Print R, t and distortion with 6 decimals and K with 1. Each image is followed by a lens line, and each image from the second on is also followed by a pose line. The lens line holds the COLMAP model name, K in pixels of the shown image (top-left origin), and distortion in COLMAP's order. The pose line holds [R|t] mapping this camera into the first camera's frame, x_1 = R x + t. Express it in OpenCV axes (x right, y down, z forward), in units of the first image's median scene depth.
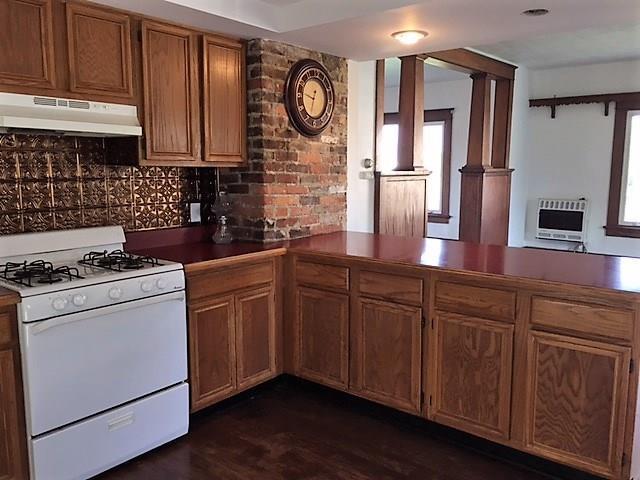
lens RADIAL K [[550.7, 0, 318.7], [0, 550.7, 240.6], [0, 0, 1]] dist [0.070040, -0.088520]
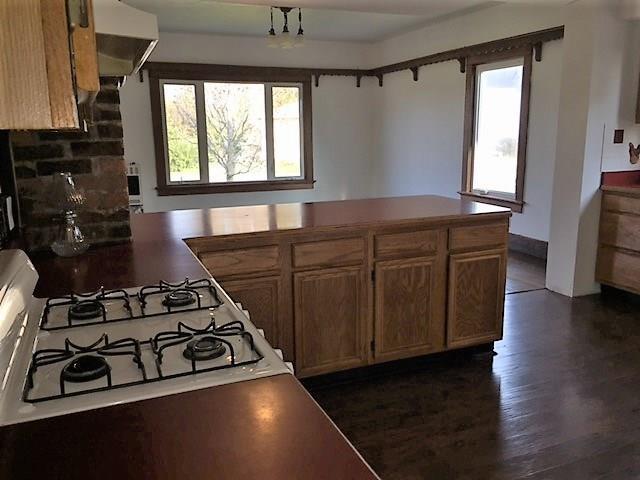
lens RADIAL K [[550.7, 0, 319.0], [0, 550.7, 241.8], [0, 0, 1]] dist [0.070040, -0.088520]
pose [[0.471822, -0.186023, 0.861847, -0.644685], [0.134928, 0.981210, 0.137920, -0.065202], [-0.871309, 0.051214, 0.488056, 0.484829]]
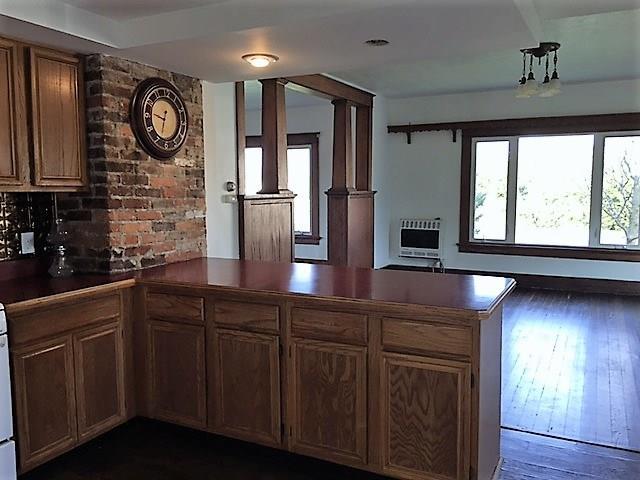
lens RADIAL K [[550.7, 0, 320.9], [0, 550.7, 241.1], [0, 0, 1]] dist [0.070040, -0.088520]
pose [[0.975346, -0.027697, 0.218934, 0.044108], [0.036109, 0.998752, -0.034516, -0.007004], [-0.217705, 0.041571, 0.975129, 0.027348]]
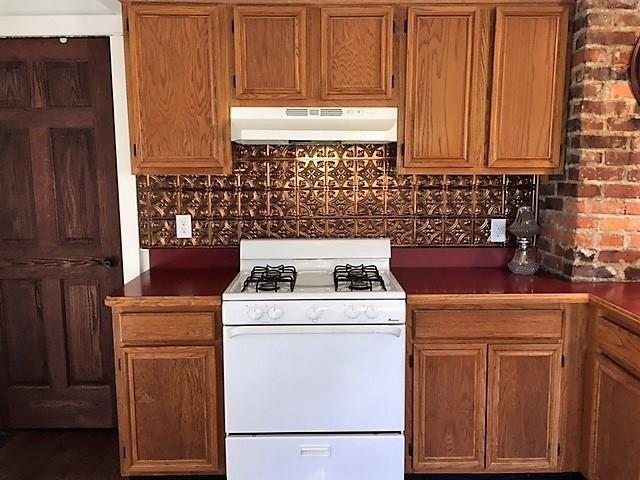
lens RADIAL K [[550.7, 0, 317.2], [0, 550.7, 241.0], [0, 0, 1]] dist [0.070040, -0.088520]
pose [[0.634907, 0.094130, -0.766833, 0.256484], [-0.099108, 0.994273, 0.039991, -0.047285], [0.766205, 0.050609, 0.640600, 0.311679]]
